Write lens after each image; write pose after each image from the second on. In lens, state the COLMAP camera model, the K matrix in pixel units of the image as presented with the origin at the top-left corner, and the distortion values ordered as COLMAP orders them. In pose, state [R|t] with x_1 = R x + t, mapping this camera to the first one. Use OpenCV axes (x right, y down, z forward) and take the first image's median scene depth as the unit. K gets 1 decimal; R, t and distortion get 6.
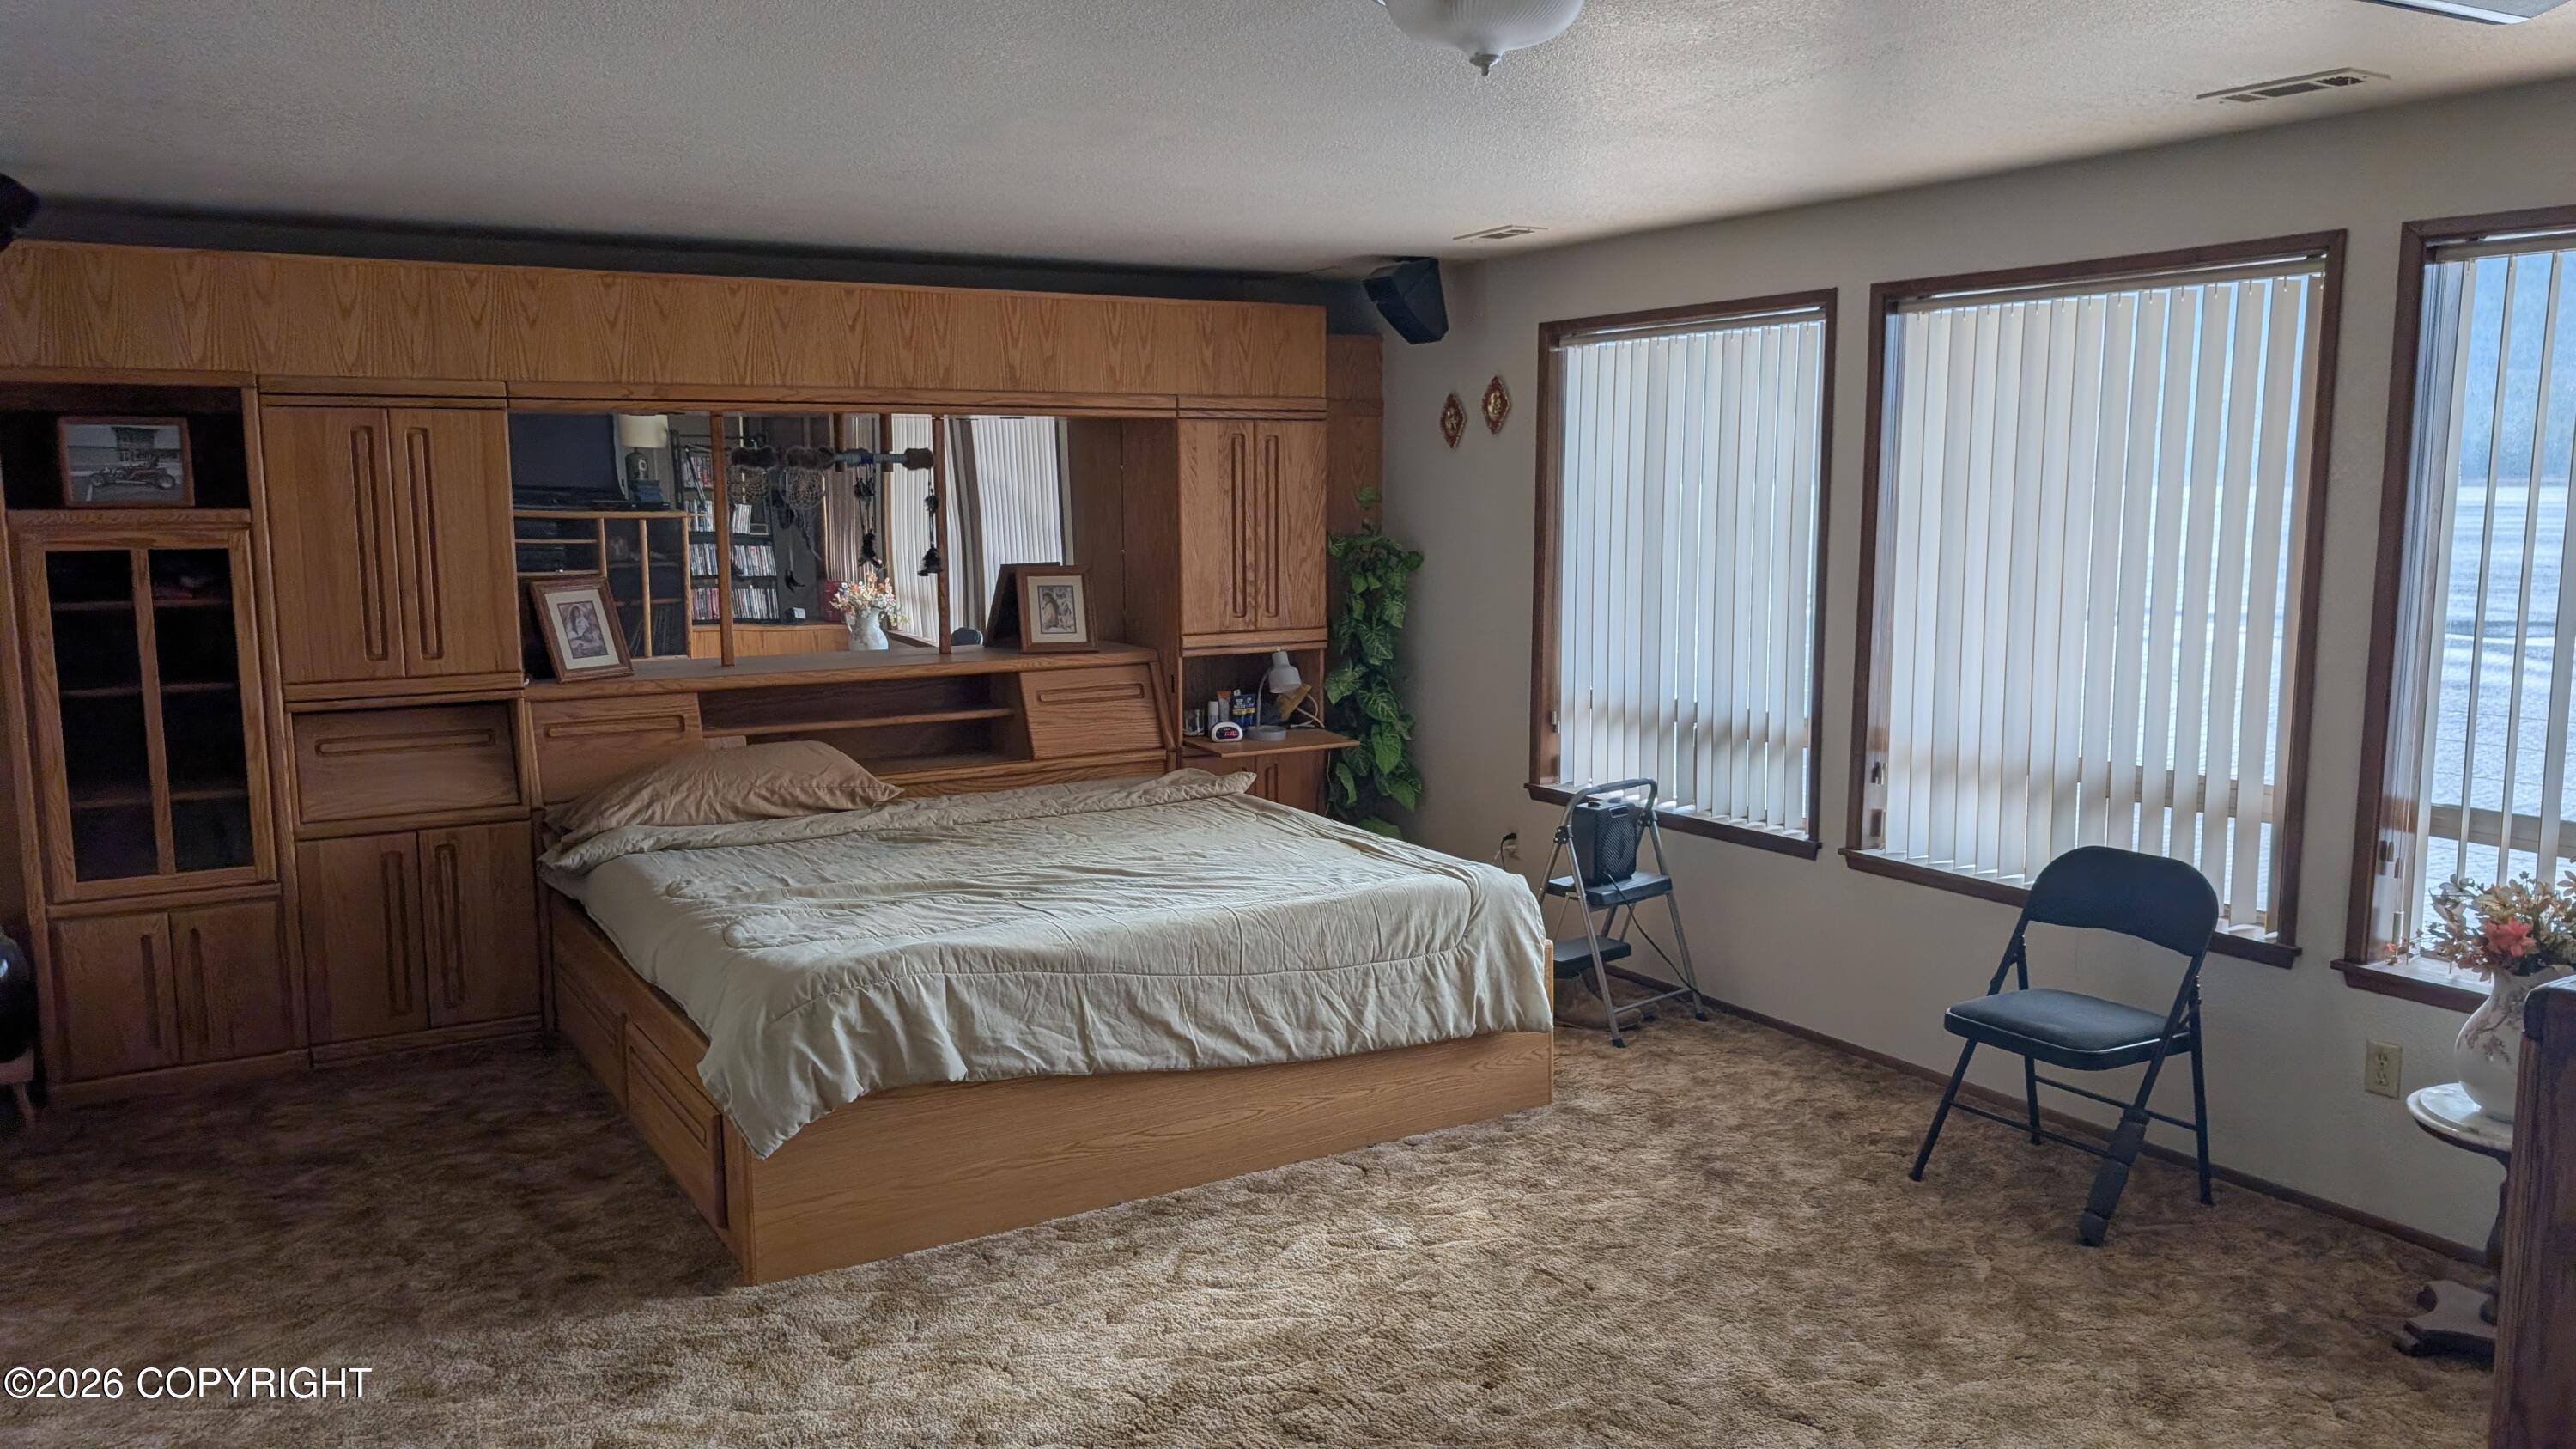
lens RADIAL K [[1879.8, 0, 1288.0], [0, 1879.8, 724.5], [0, 0, 1]] dist [-0.004344, -0.001594]
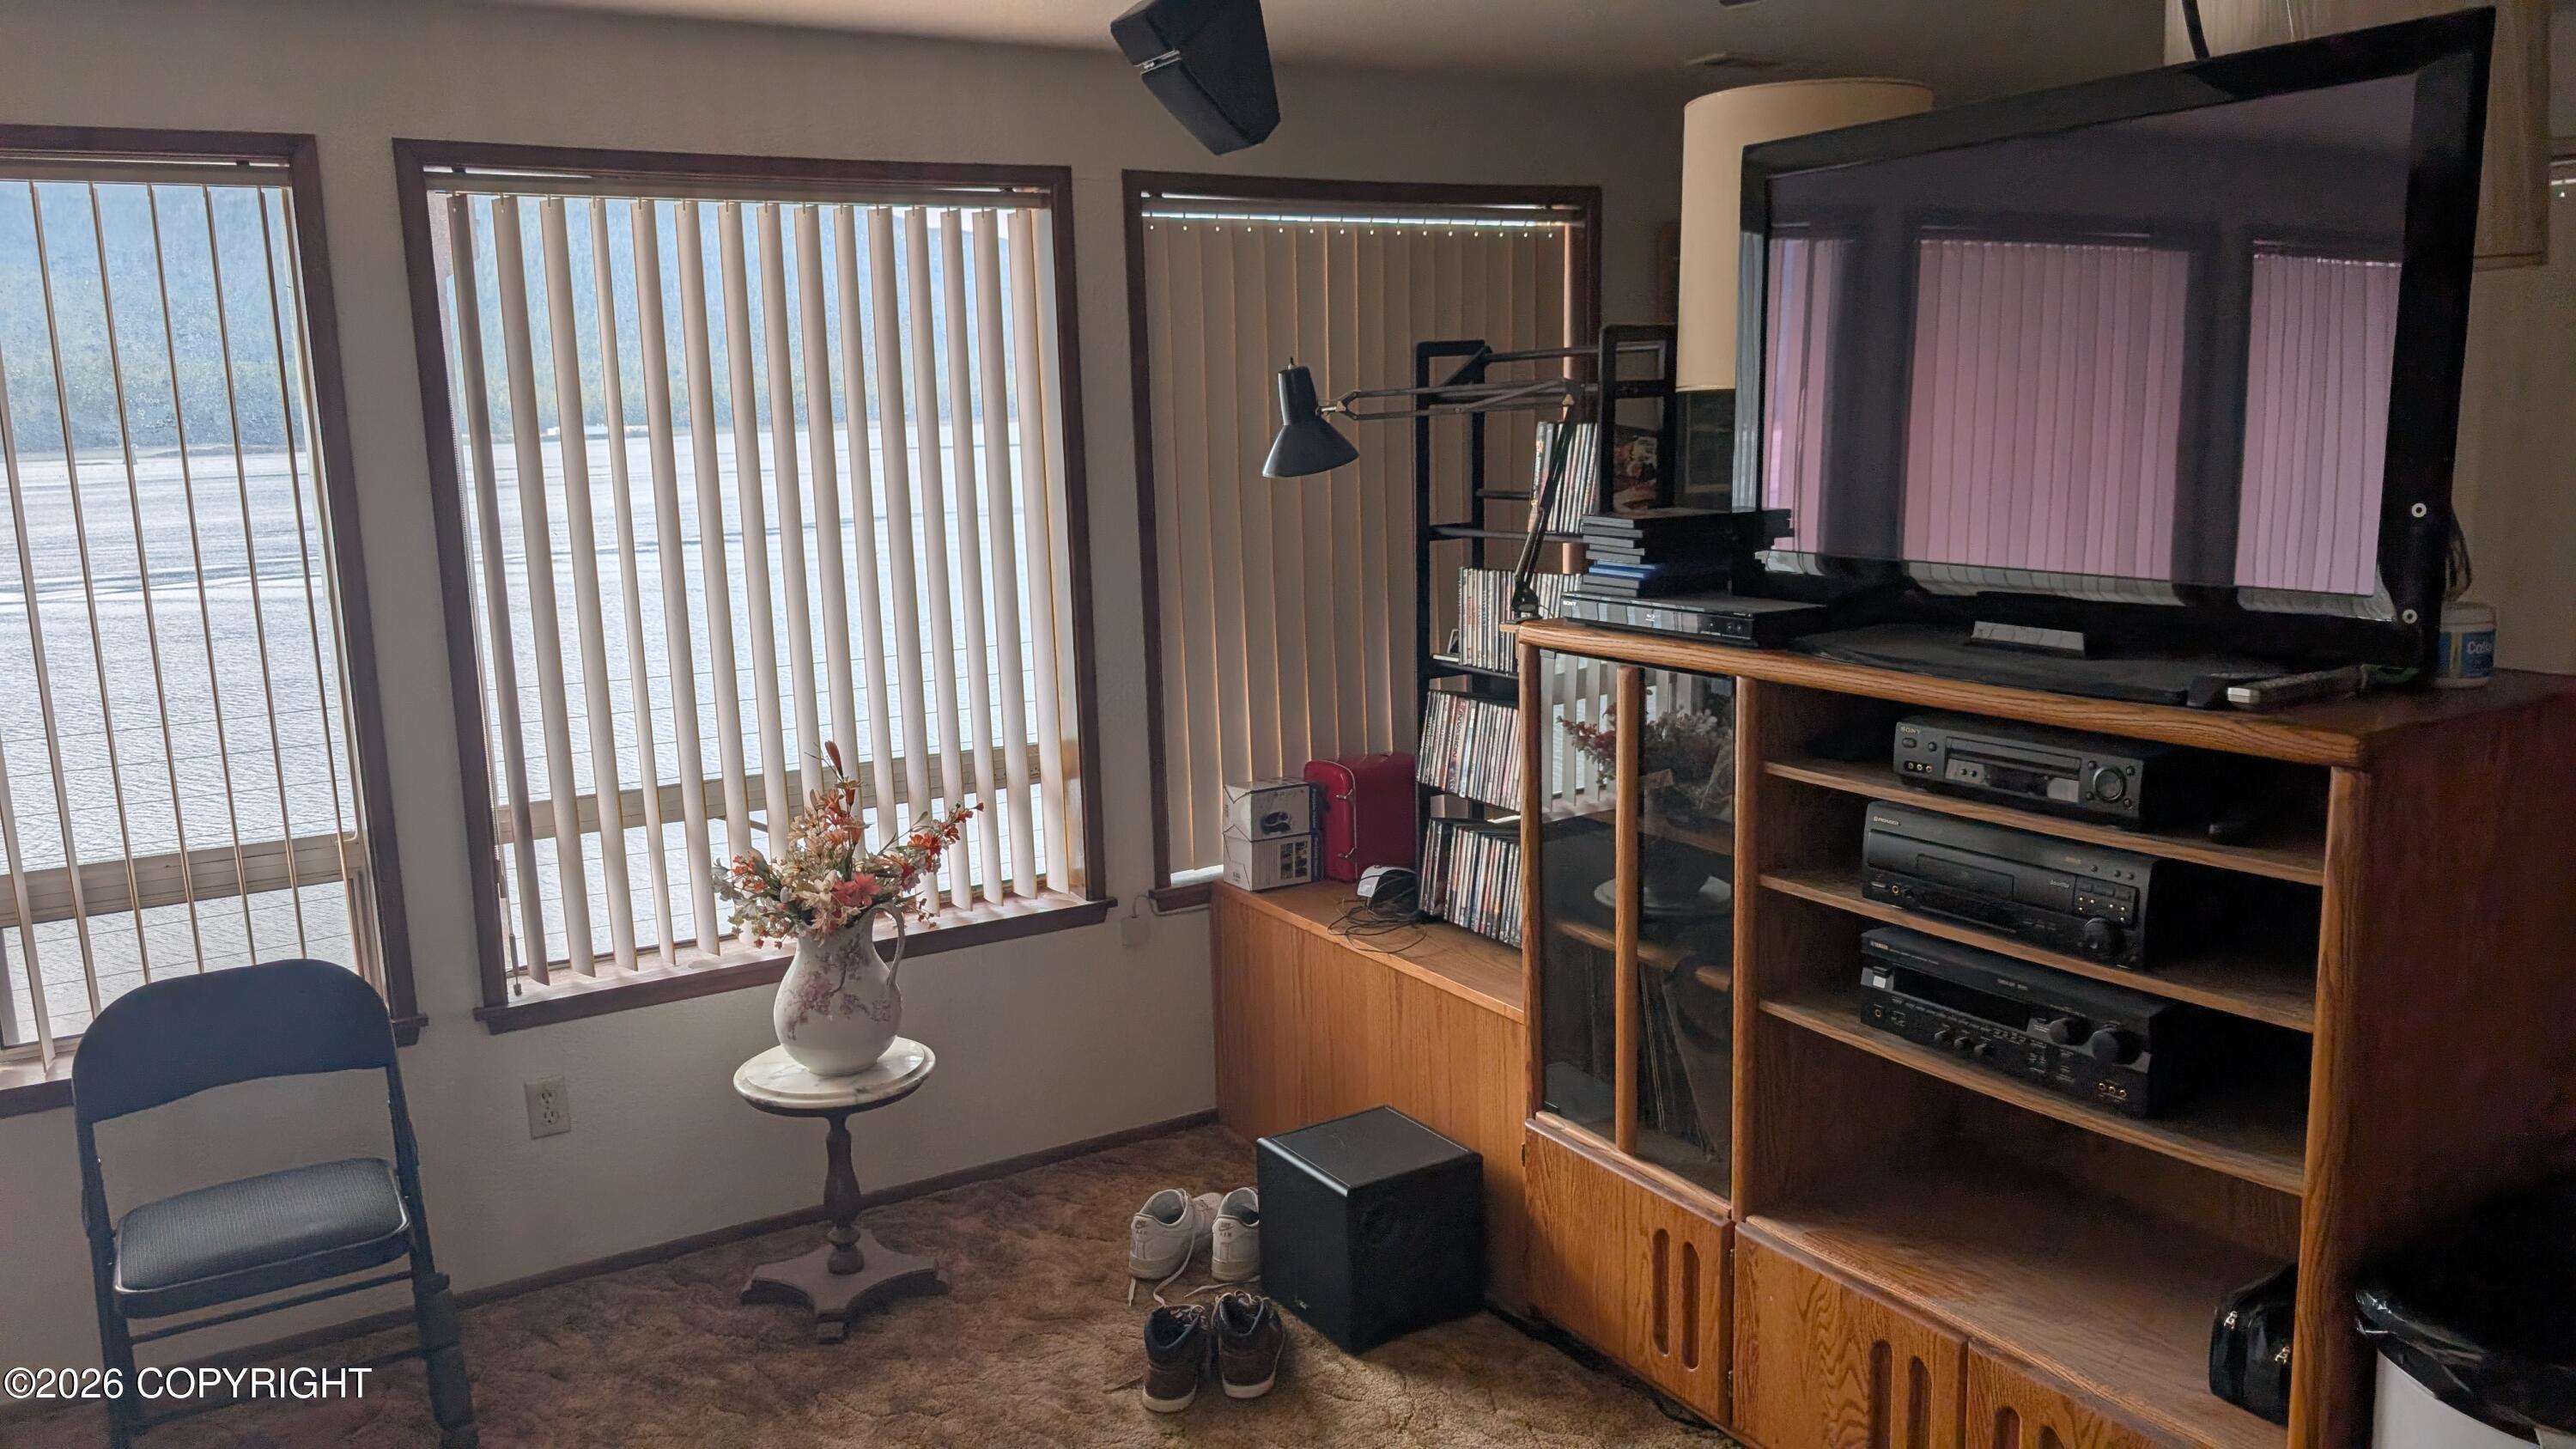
lens RADIAL K [[1879.8, 0, 1288.0], [0, 1879.8, 724.5], [0, 0, 1]] dist [-0.004344, -0.001594]
pose [[0.000488, -0.170292, 0.985394, -0.273131], [0.158022, 0.973026, 0.168076, -0.090798], [-0.987435, 0.155632, 0.027385, 0.621988]]
